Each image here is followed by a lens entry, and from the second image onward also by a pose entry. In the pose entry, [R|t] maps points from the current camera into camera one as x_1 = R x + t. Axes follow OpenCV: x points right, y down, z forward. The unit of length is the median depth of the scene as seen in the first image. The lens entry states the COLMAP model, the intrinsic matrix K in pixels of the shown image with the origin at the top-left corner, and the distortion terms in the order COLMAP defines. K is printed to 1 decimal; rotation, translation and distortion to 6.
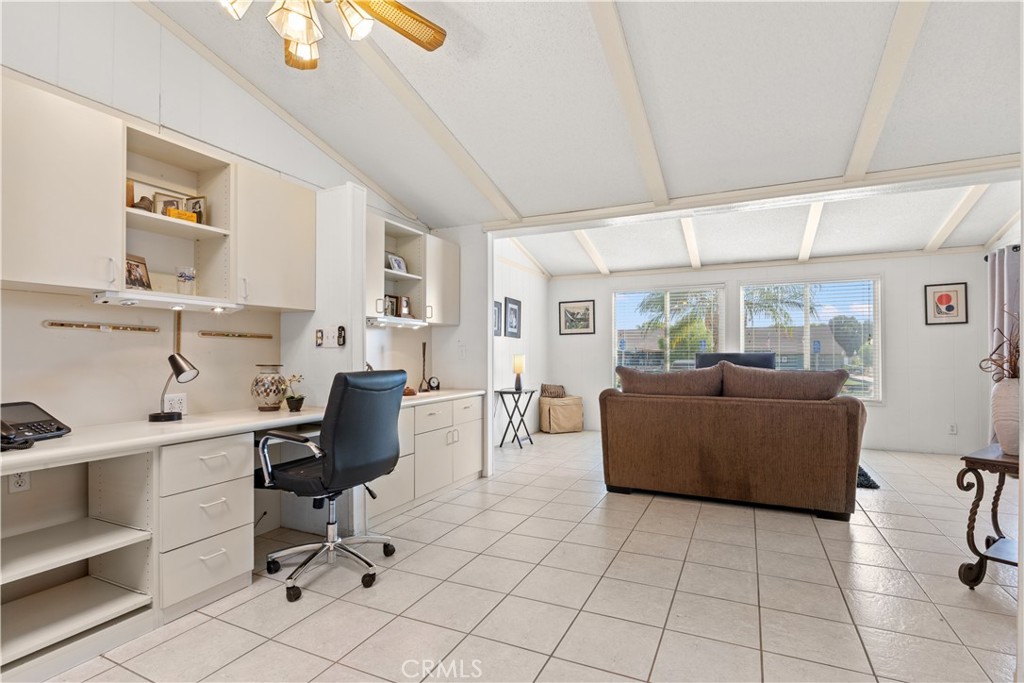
lens RADIAL K [[471.4, 0, 512.9], [0, 471.4, 347.9], [0, 0, 1]] dist [-0.010272, -0.000534]
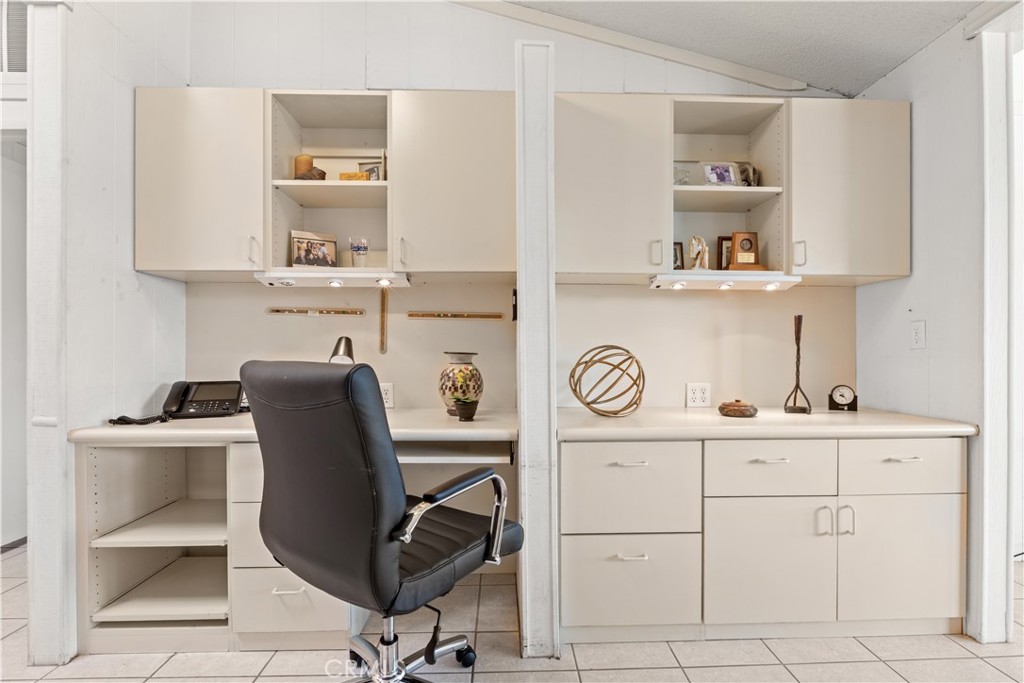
lens RADIAL K [[471.4, 0, 512.9], [0, 471.4, 347.9], [0, 0, 1]] dist [-0.010272, -0.000534]
pose [[0.468042, -0.001437, -0.883705, 0.124950], [0.010460, 0.999938, 0.003914, 0.019517], [0.883644, -0.011075, 0.468028, 0.527816]]
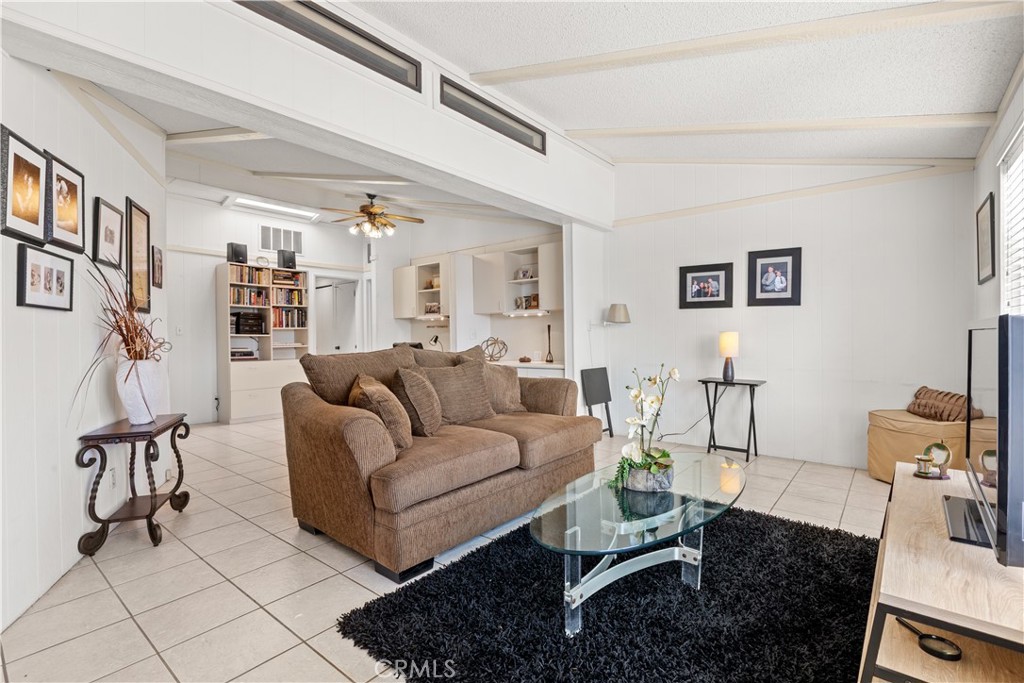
lens RADIAL K [[471.4, 0, 512.9], [0, 471.4, 347.9], [0, 0, 1]] dist [-0.010272, -0.000534]
pose [[-0.231865, 0.033143, -0.972183, 1.226264], [0.025707, 0.999279, 0.027936, 0.013738], [0.972408, -0.018514, -0.232549, 1.307830]]
